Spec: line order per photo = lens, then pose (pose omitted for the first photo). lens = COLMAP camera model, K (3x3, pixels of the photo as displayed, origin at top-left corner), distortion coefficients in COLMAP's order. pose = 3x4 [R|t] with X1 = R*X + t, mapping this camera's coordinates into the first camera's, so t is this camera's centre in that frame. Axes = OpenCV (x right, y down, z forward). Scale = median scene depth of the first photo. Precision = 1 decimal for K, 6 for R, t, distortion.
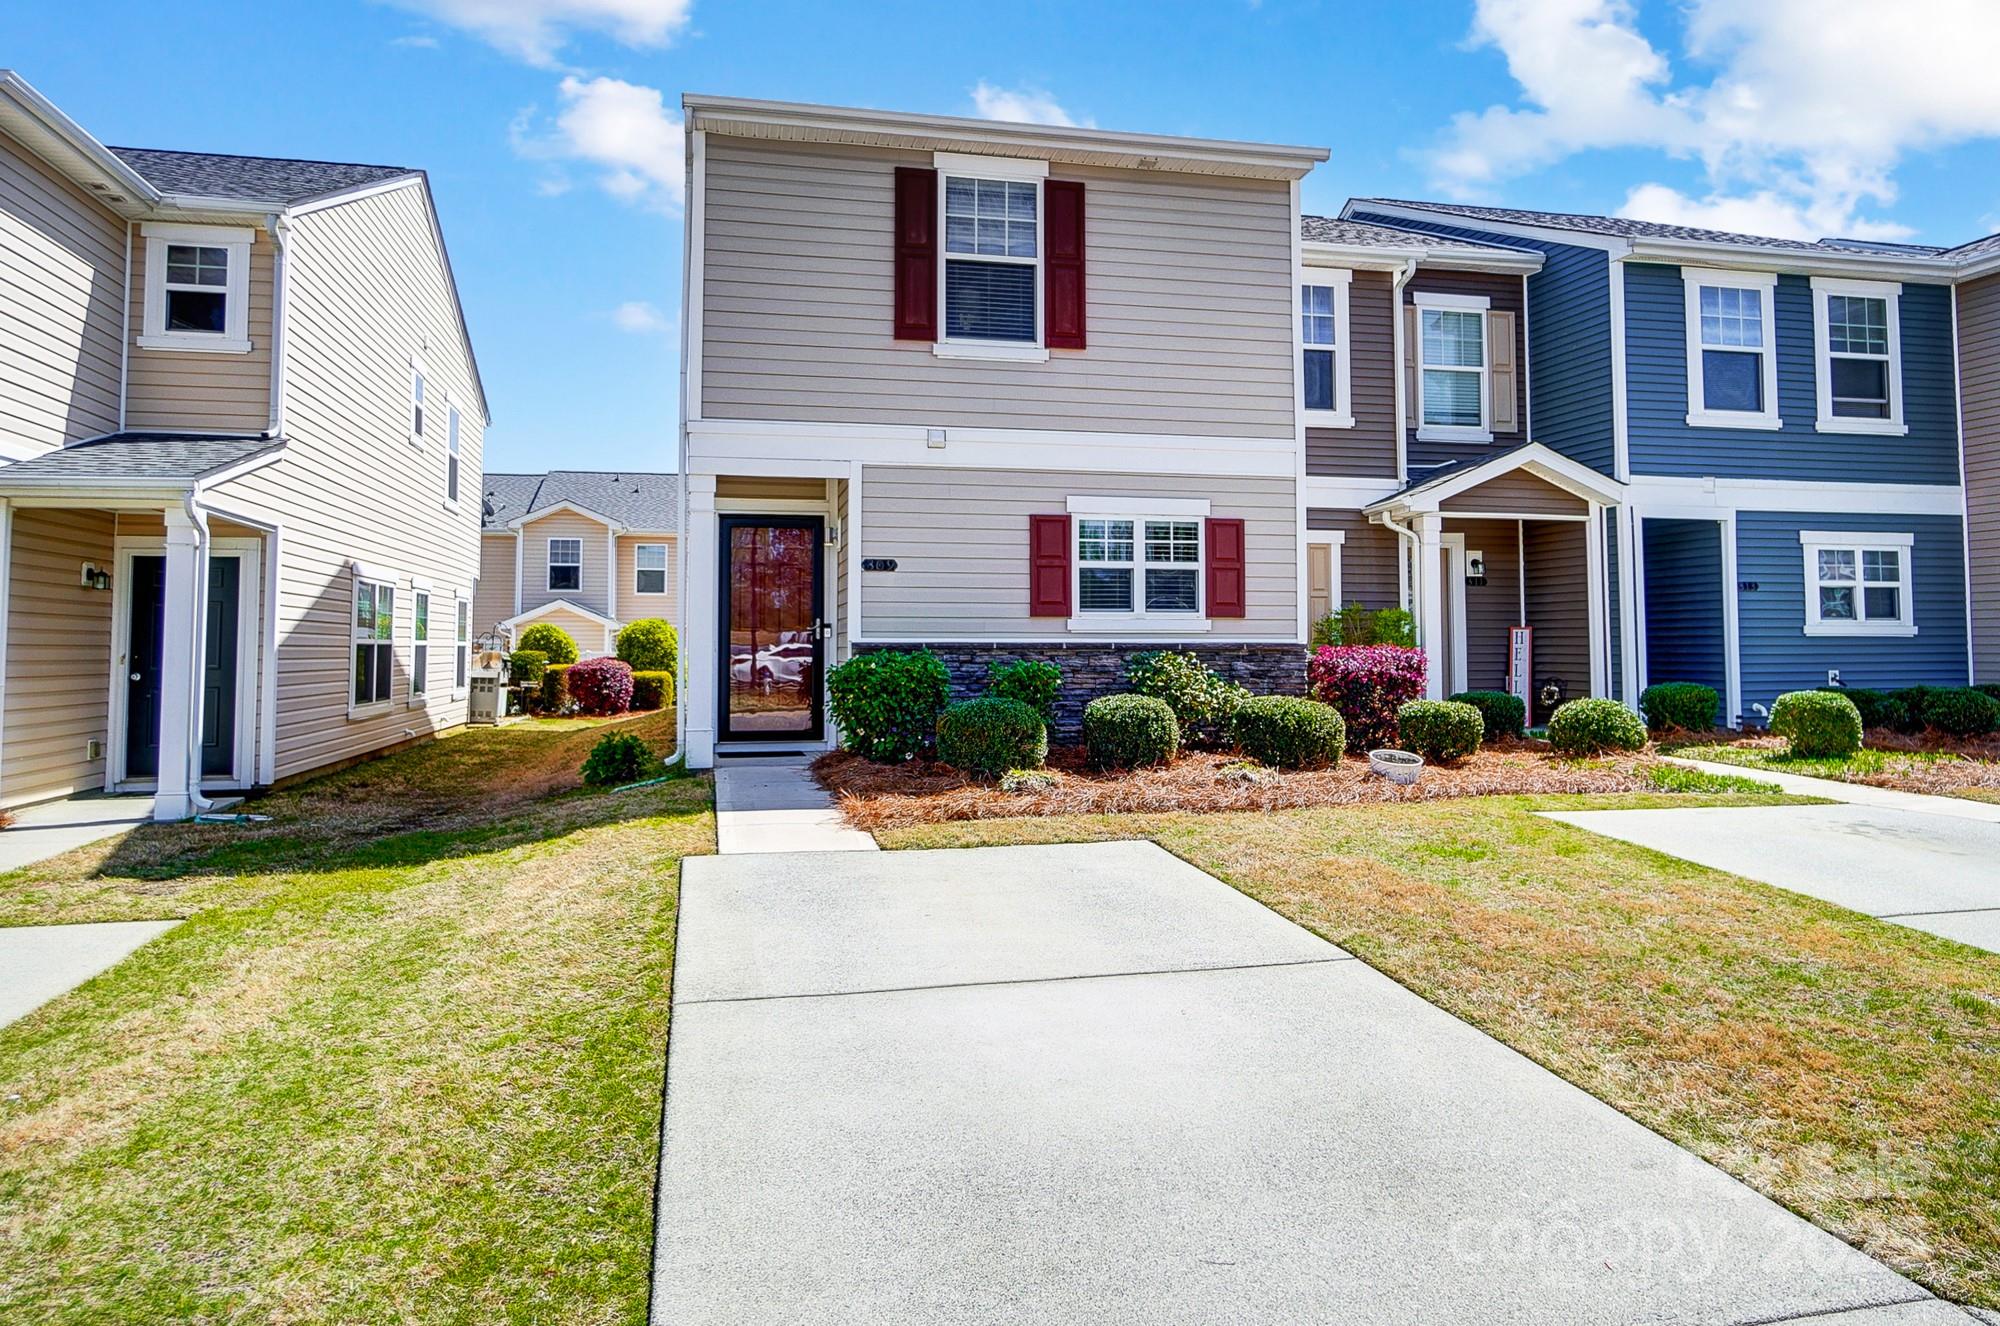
lens RADIAL K [[1263.3, 0, 999.1], [0, 1263.3, 619.4], [0, 0, 1]] dist [-0.001454, 0.001214]
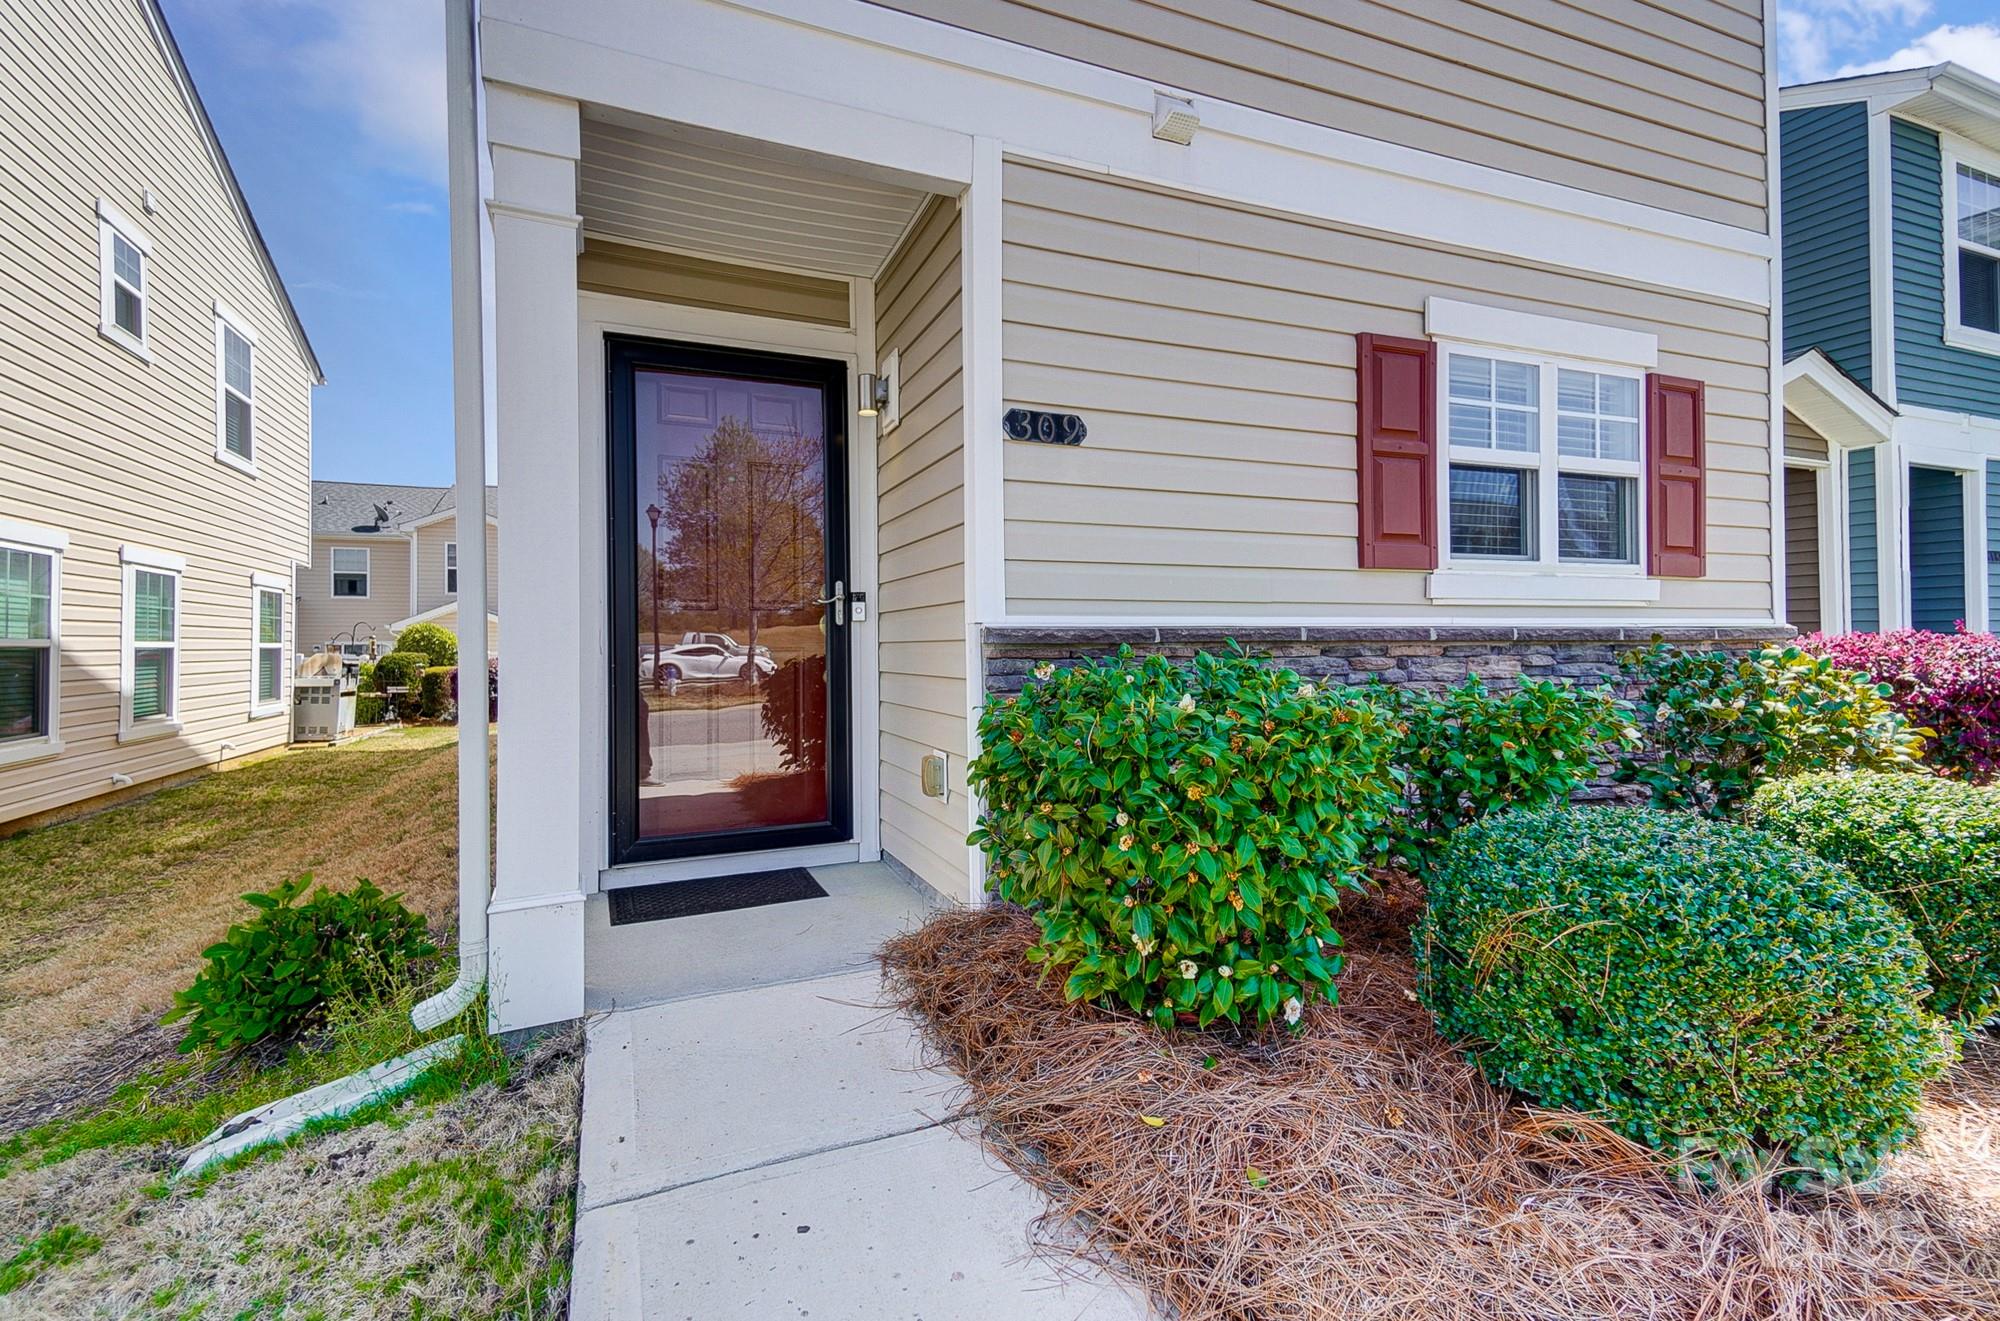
lens RADIAL K [[888.7, 0, 1002.2], [0, 888.7, 641.6], [0, 0, 1]] dist [0.038712, -0.008346]
pose [[0.984124, -0.008759, 0.177263, -0.142189], [0.005411, 0.999798, 0.019360, 0.015530], [-0.177397, -0.018094, 0.983973, 0.668657]]
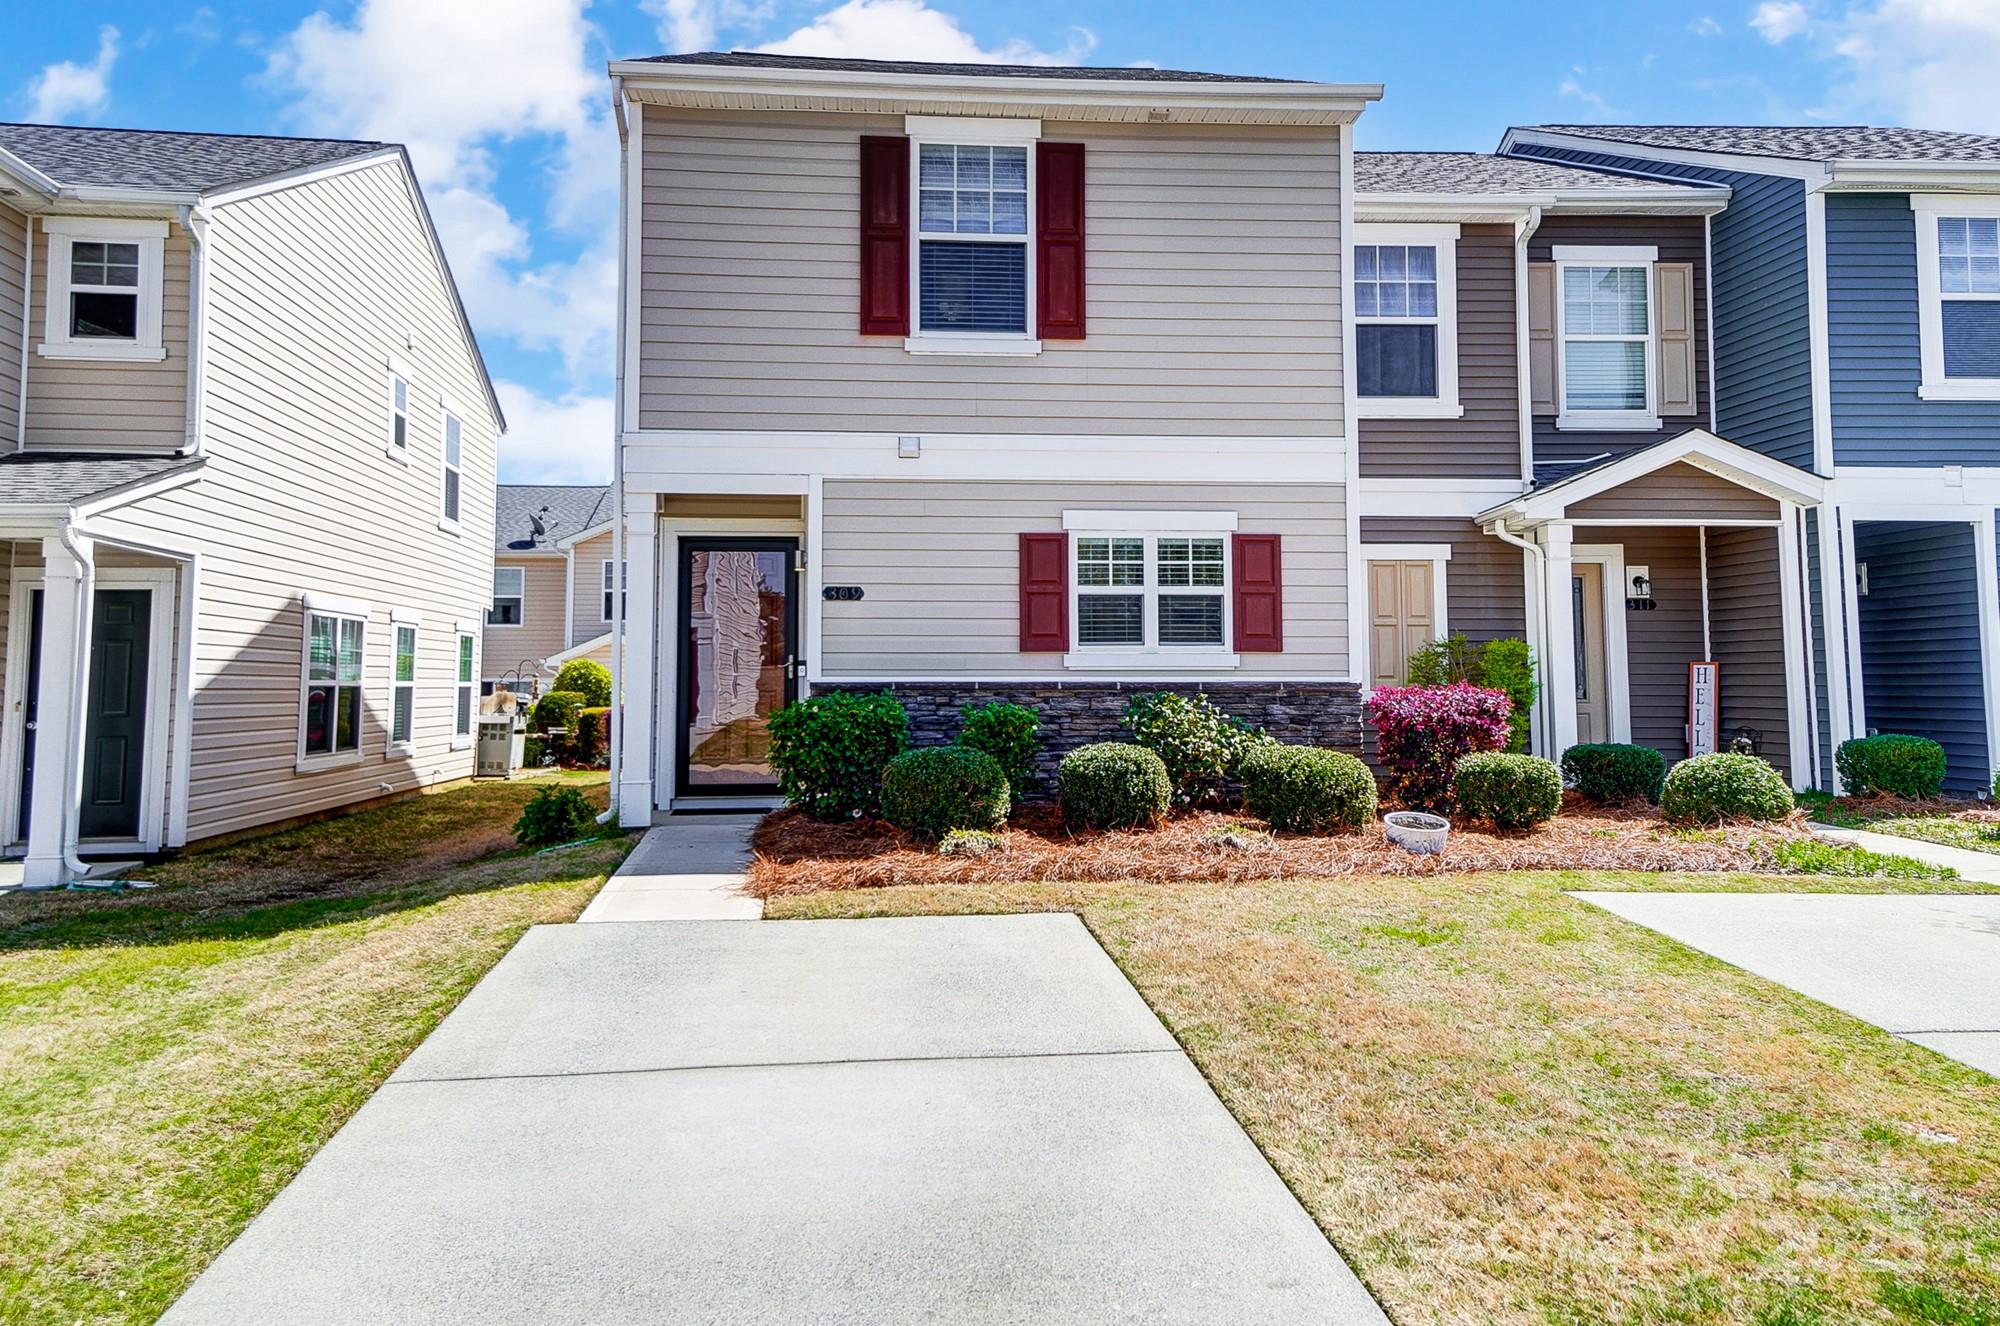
lens RADIAL K [[1538.5, 0, 996.4], [0, 1538.5, 602.4], [0, 0, 1]] dist [0.115593, -0.003723]
pose [[0.992315, -0.008293, -0.123462, 0.128923], [0.004373, 0.999479, -0.031986, -0.002109], [0.123663, 0.031200, 0.991834, -0.037228]]
